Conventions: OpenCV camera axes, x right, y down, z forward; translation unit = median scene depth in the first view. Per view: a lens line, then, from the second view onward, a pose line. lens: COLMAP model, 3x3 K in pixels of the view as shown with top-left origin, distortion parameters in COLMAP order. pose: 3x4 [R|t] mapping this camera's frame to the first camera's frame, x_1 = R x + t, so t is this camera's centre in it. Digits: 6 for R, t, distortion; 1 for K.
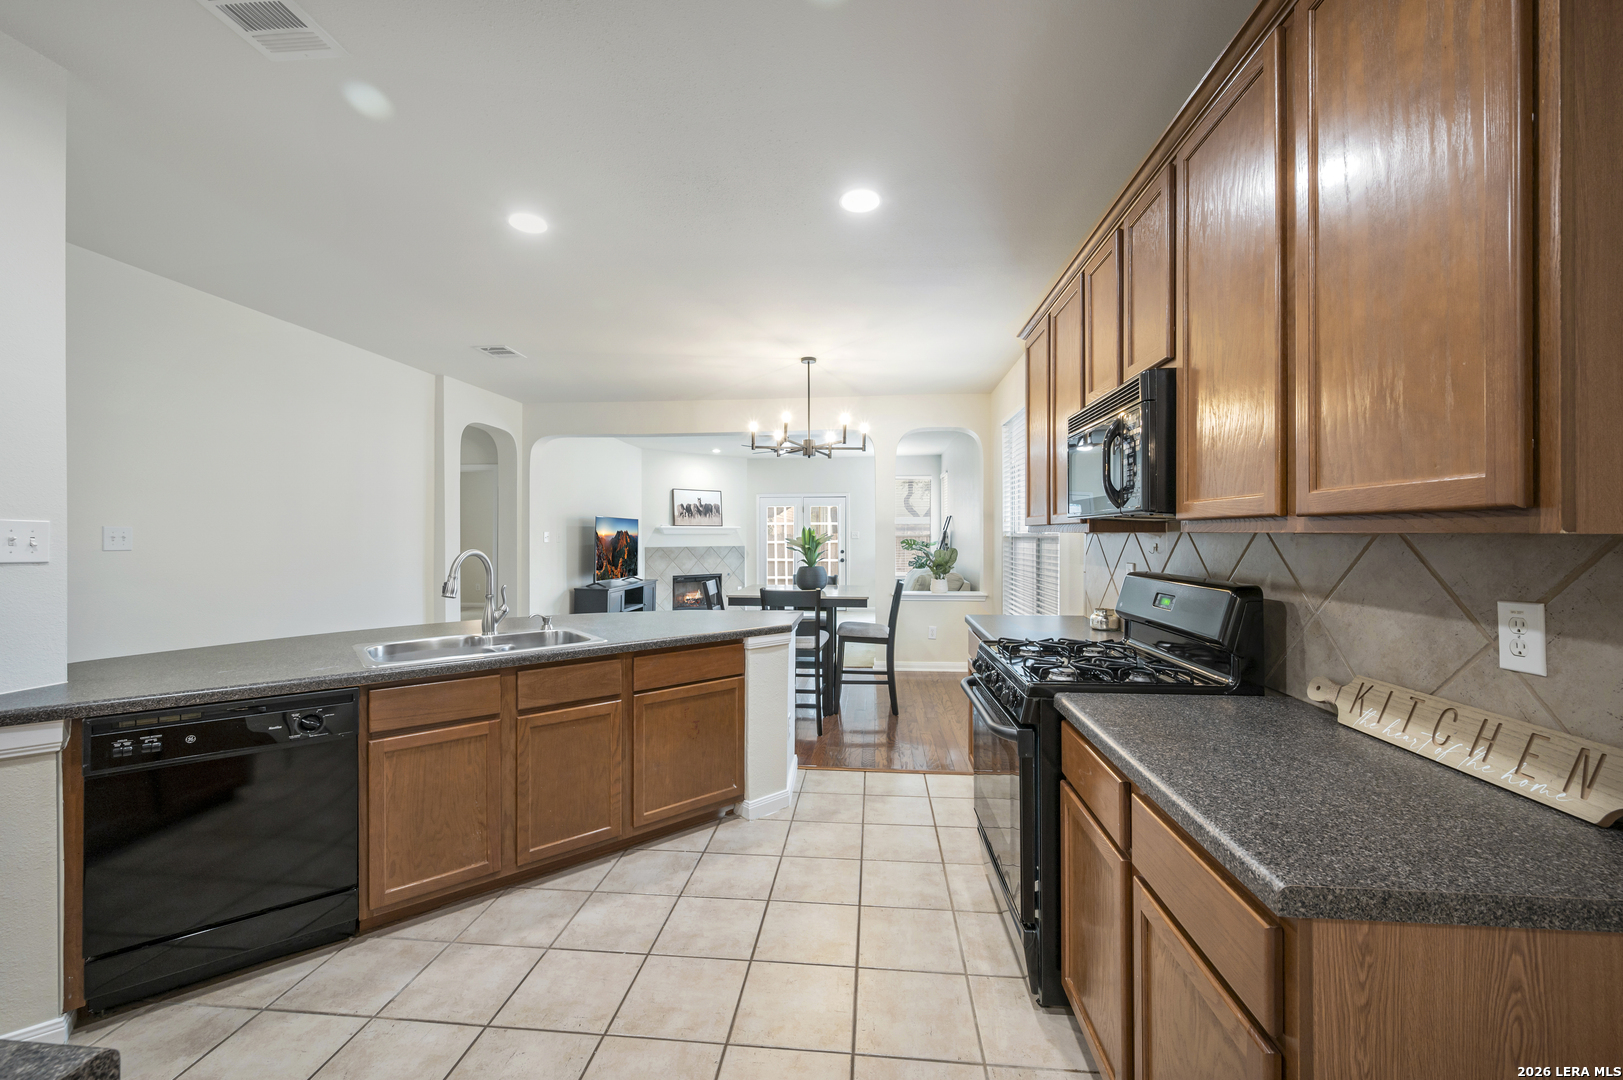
lens RADIAL K [[640.3, 0, 814.1], [0, 640.3, 543.1], [0, 0, 1]] dist [-0.003372, -0.000250]
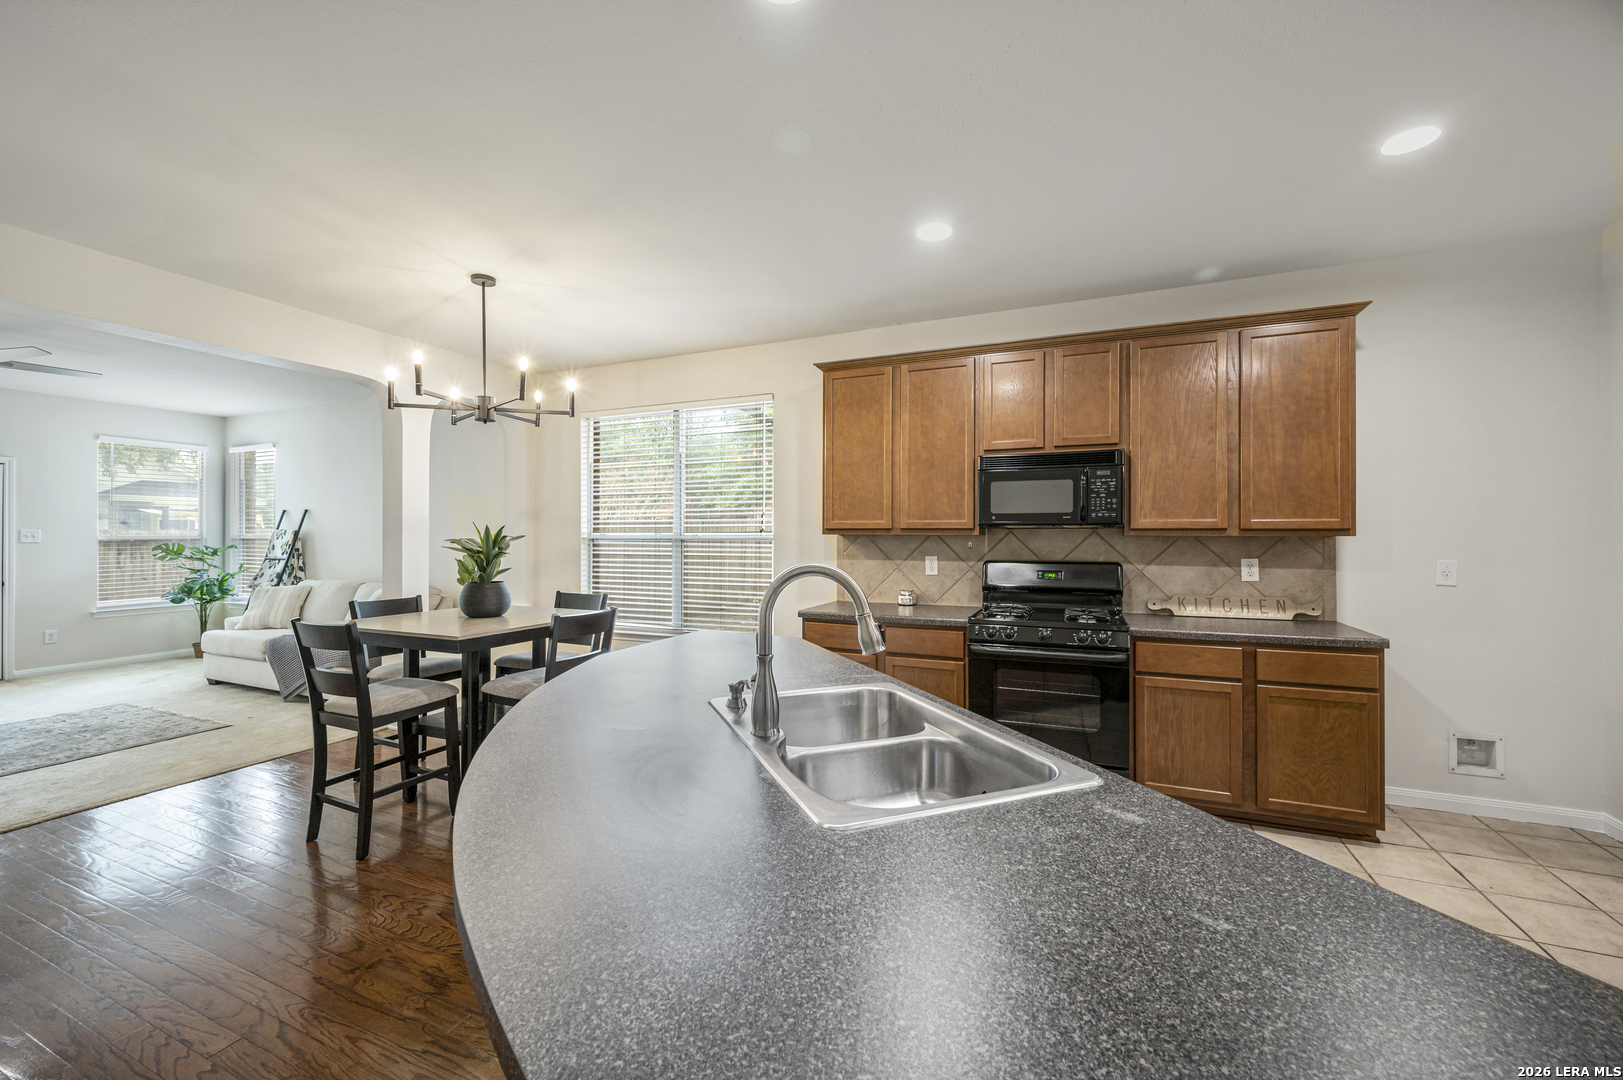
lens RADIAL K [[634.3, 0, 816.6], [0, 634.3, 534.2], [0, 0, 1]] dist [-0.004005, -0.000307]
pose [[0.304129, 0.004175, 0.952622, -0.260159], [0.011281, 0.999905, -0.007983, -0.002532], [-0.952564, 0.013174, 0.304053, 0.219981]]
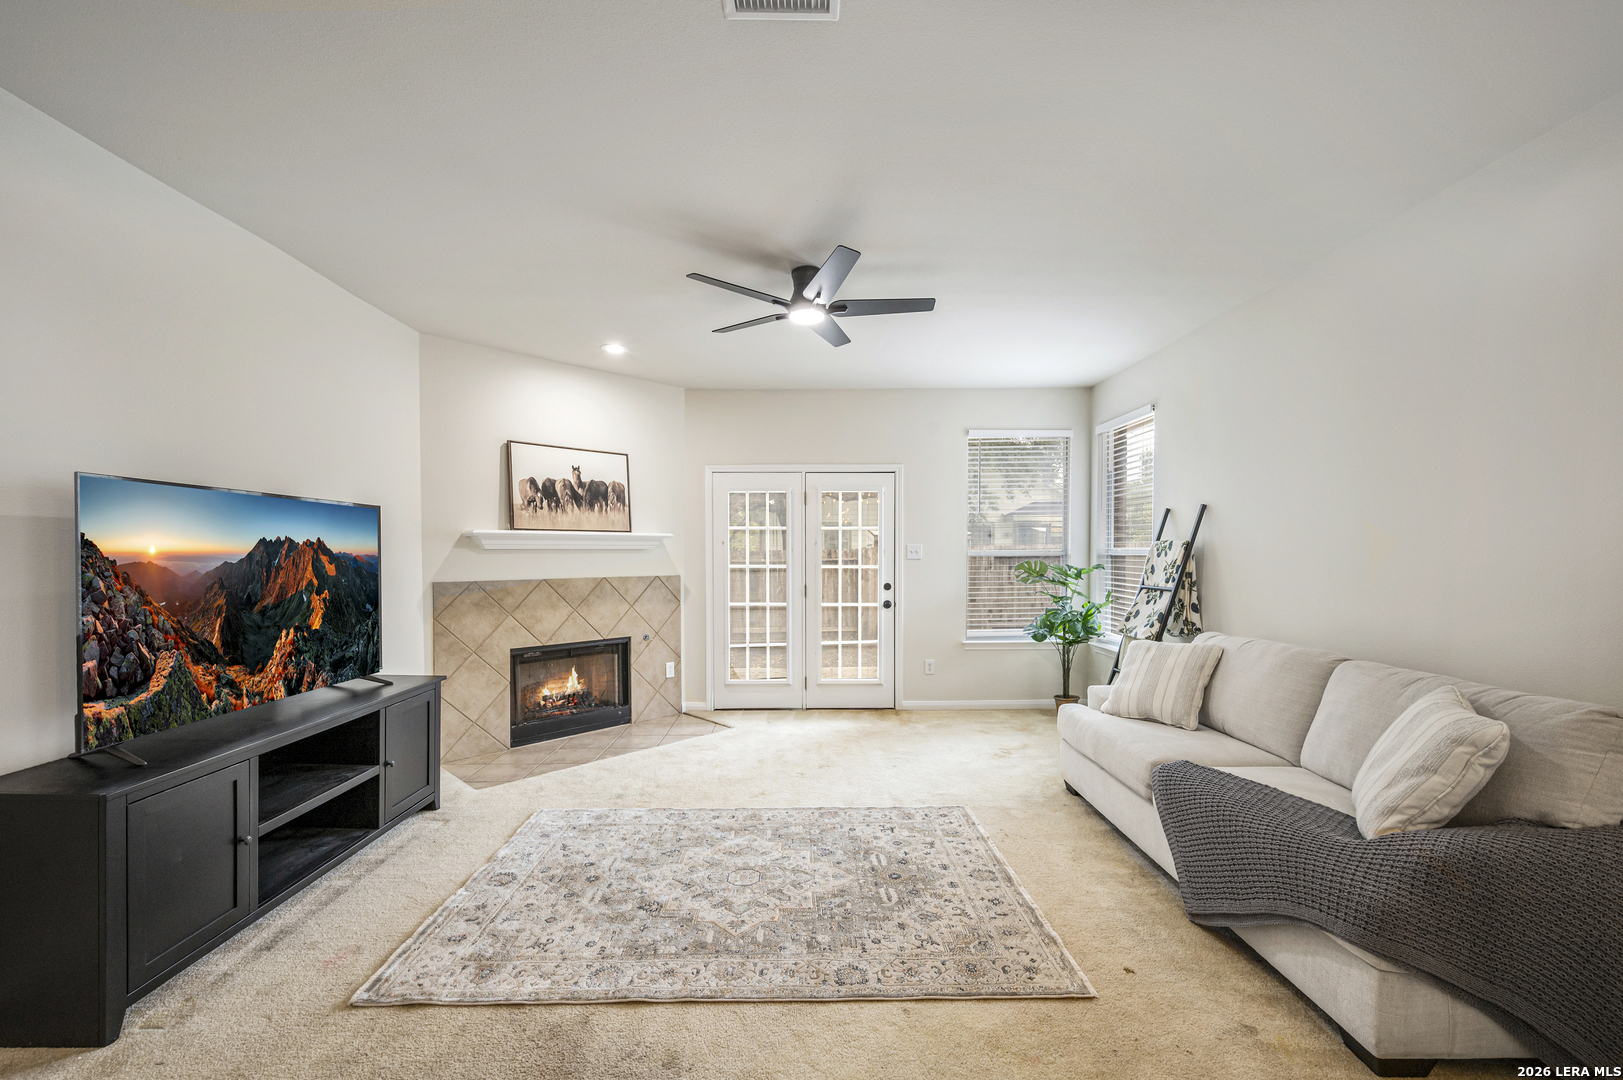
lens RADIAL K [[675.7, 0, 806.0], [0, 675.7, 566.8], [0, 0, 1]] dist [0.000726, 0.000114]
pose [[0.994145, -0.002705, 0.108019, -0.076720], [0.001600, 0.999946, 0.010317, -0.007066], [-0.108041, -0.010083, 0.994095, 0.545173]]
